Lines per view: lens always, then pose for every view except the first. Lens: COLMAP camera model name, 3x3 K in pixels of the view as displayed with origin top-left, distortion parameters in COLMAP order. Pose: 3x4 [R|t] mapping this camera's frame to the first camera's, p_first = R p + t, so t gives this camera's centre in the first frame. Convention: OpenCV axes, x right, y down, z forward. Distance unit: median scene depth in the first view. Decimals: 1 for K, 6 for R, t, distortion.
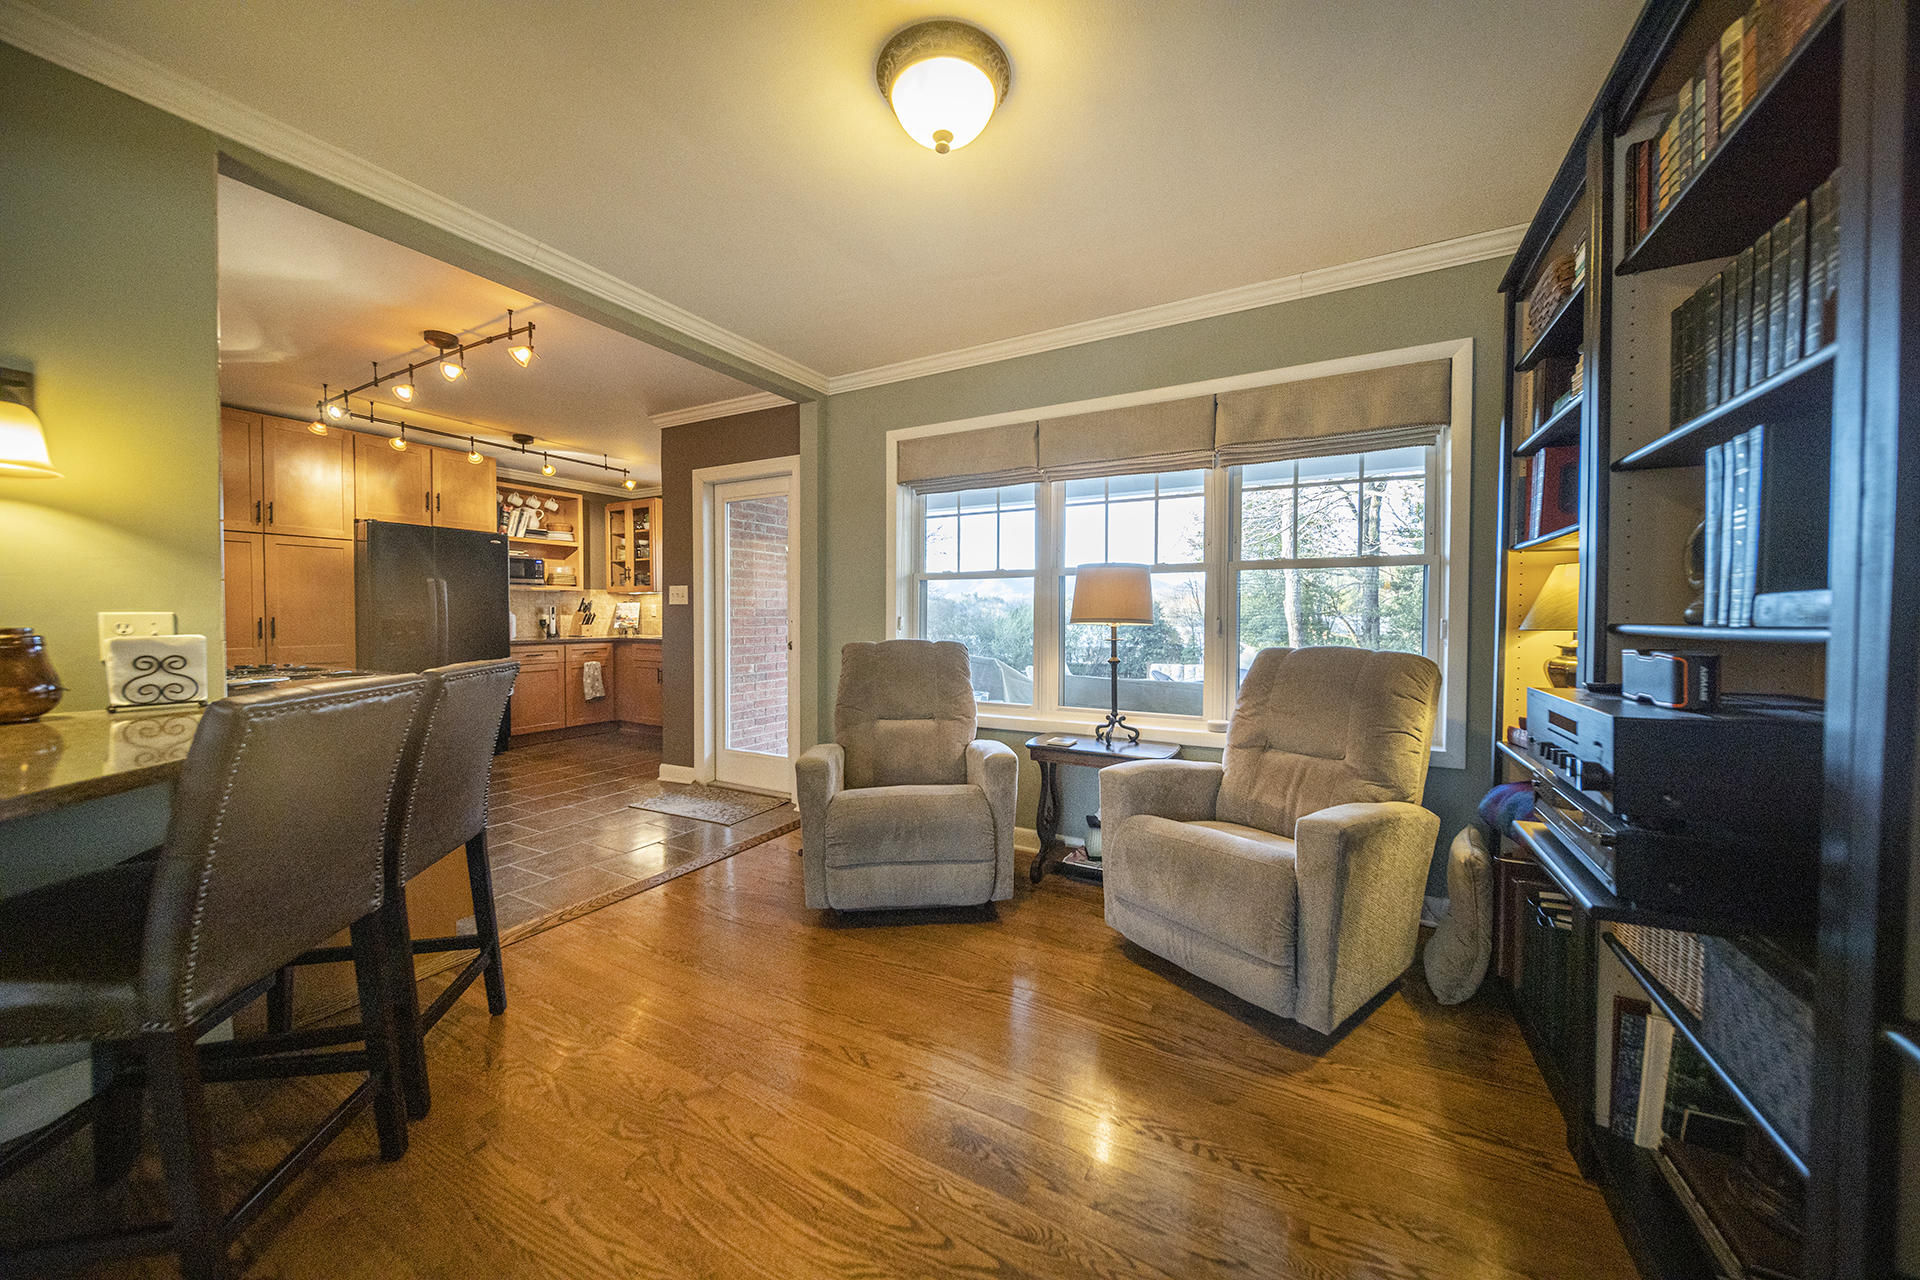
lens RADIAL K [[679.8, 0, 955.1], [0, 679.8, 637.1], [0, 0, 1]] dist [0.000527, -0.000128]
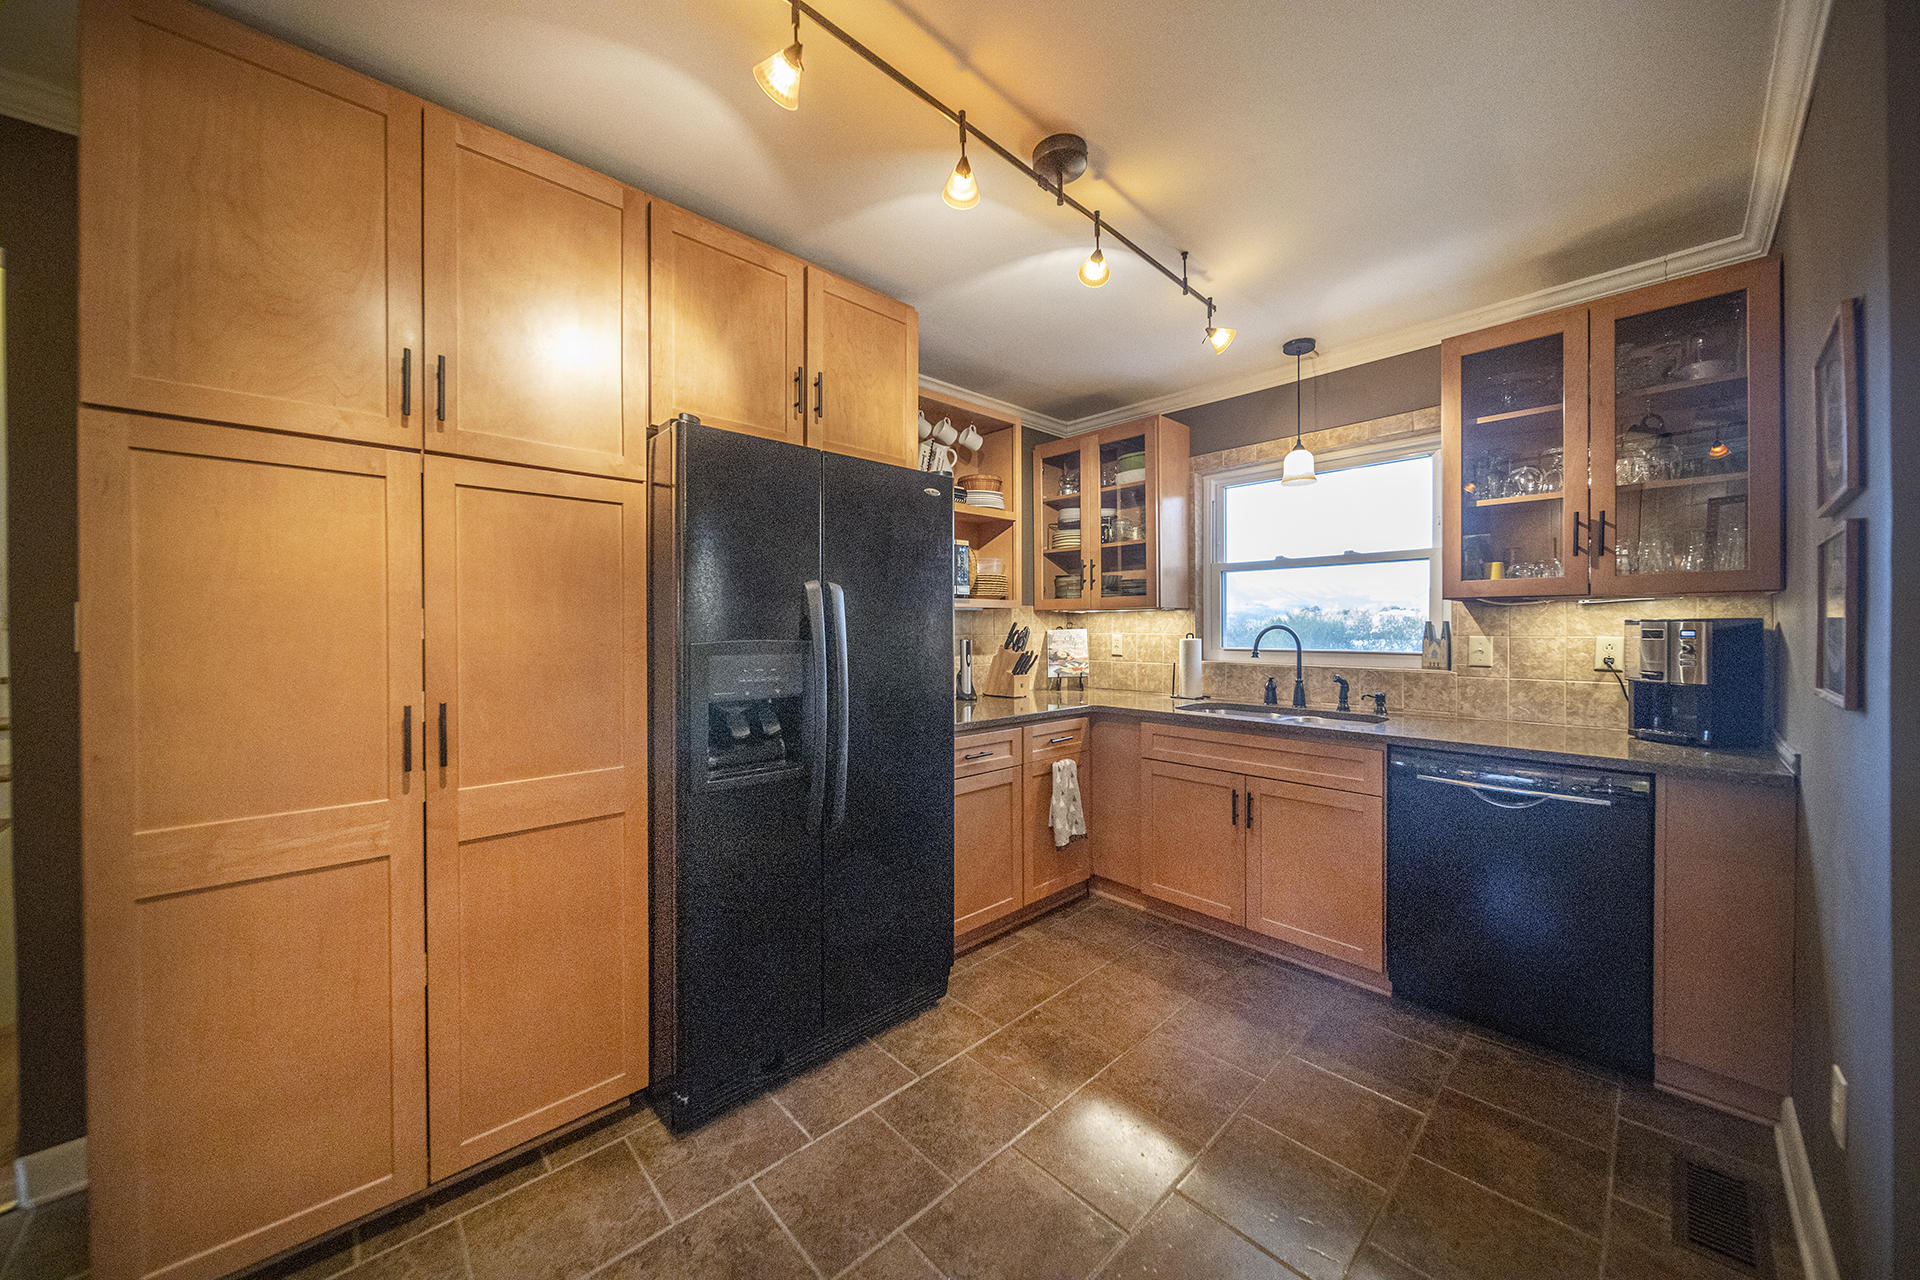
lens RADIAL K [[679.6, 0, 958.8], [0, 679.6, 634.6], [0, 0, 1]] dist [0.001041, -0.000642]
pose [[0.956288, -0.002133, -0.292419, -1.002771], [-0.004171, 0.999772, -0.020932, -0.085745], [0.292397, 0.021237, 0.956061, 1.141644]]
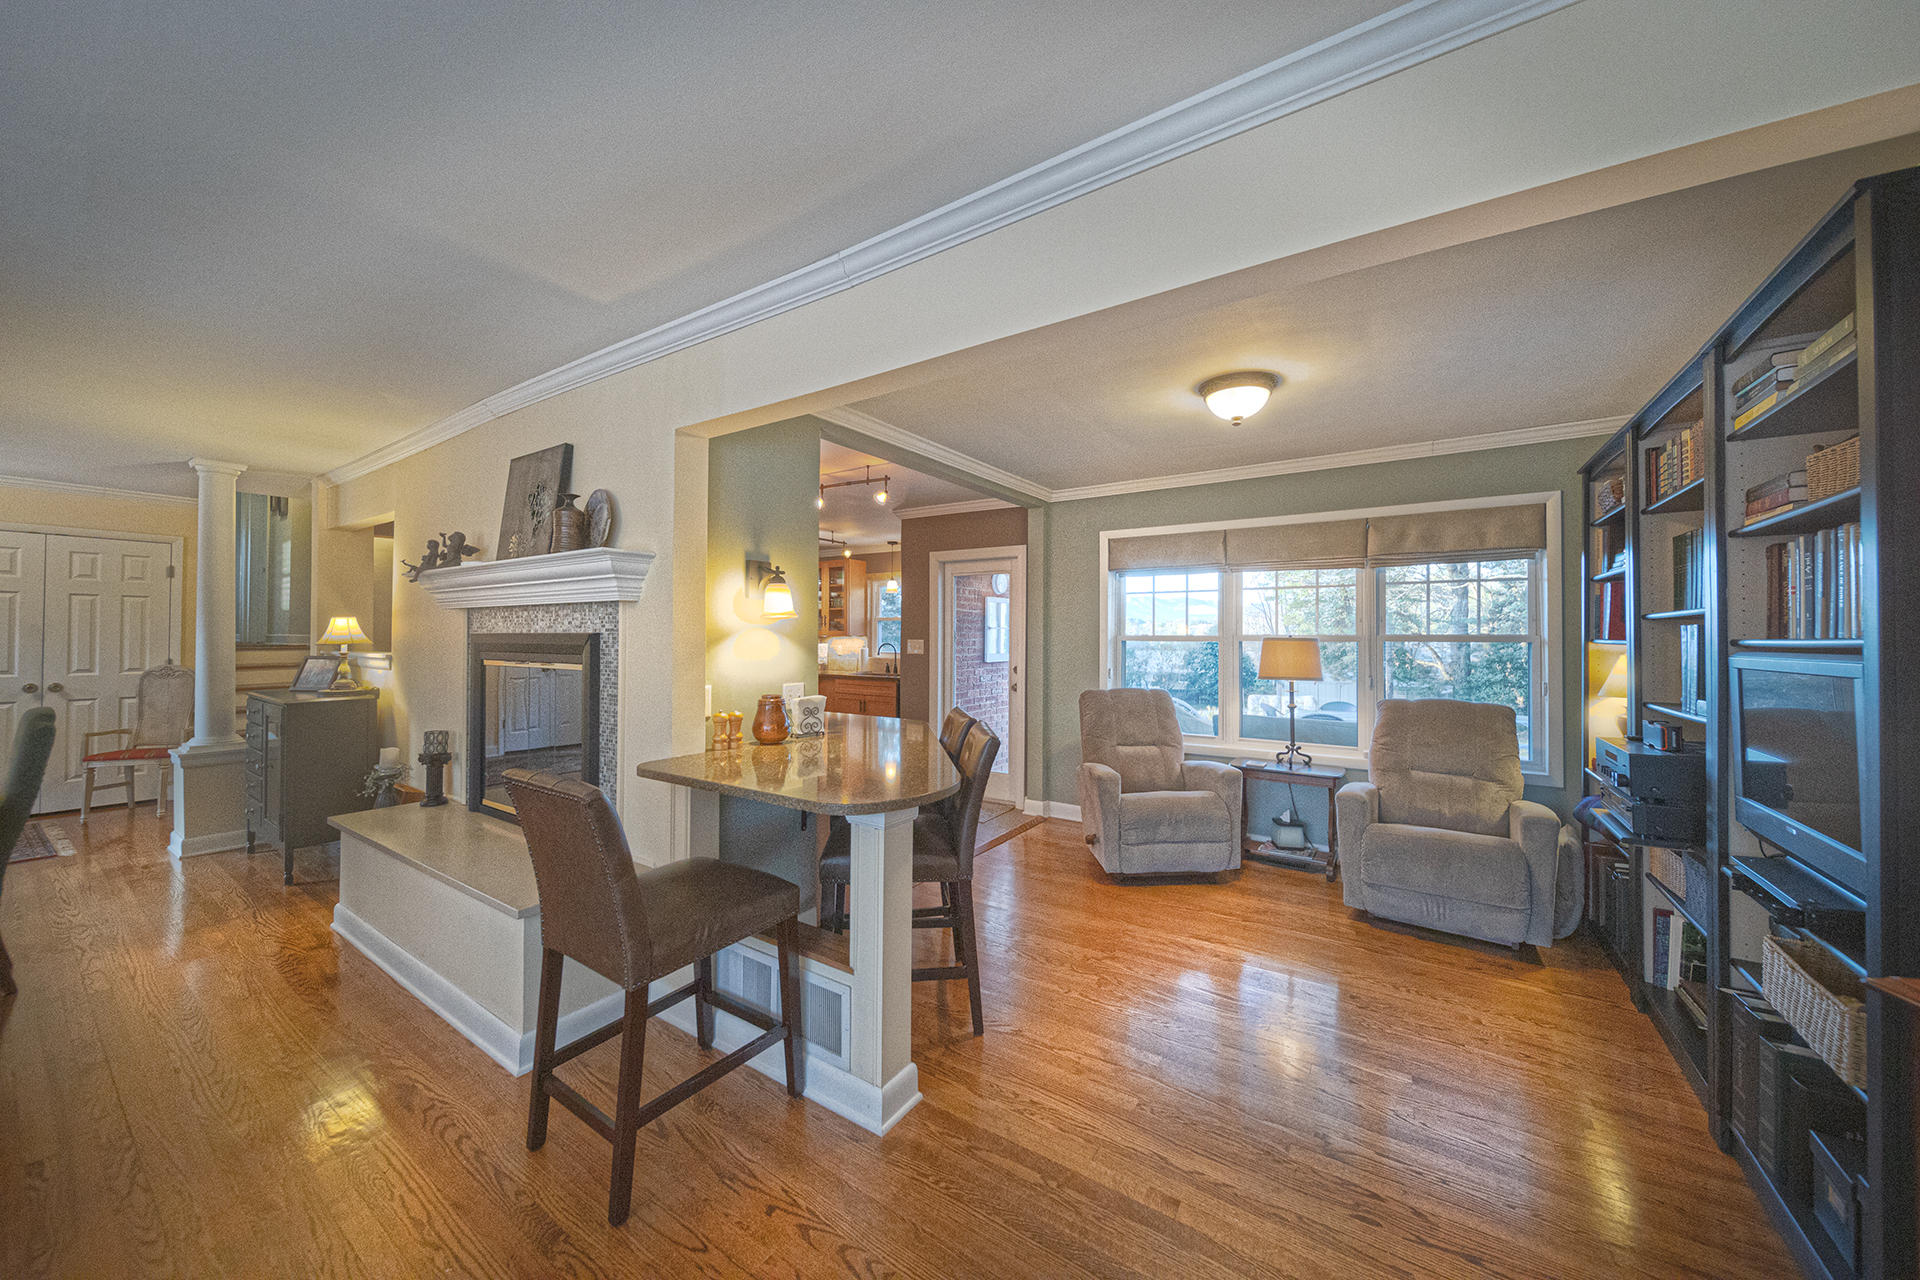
lens RADIAL K [[679.6, 0, 958.8], [0, 679.6, 634.6], [0, 0, 1]] dist [0.001041, -0.000642]
pose [[0.996581, 0.001663, -0.082611, -0.331485], [-0.004733, 0.999305, -0.036979, -0.056980], [0.082492, 0.037244, 0.995896, -0.448499]]
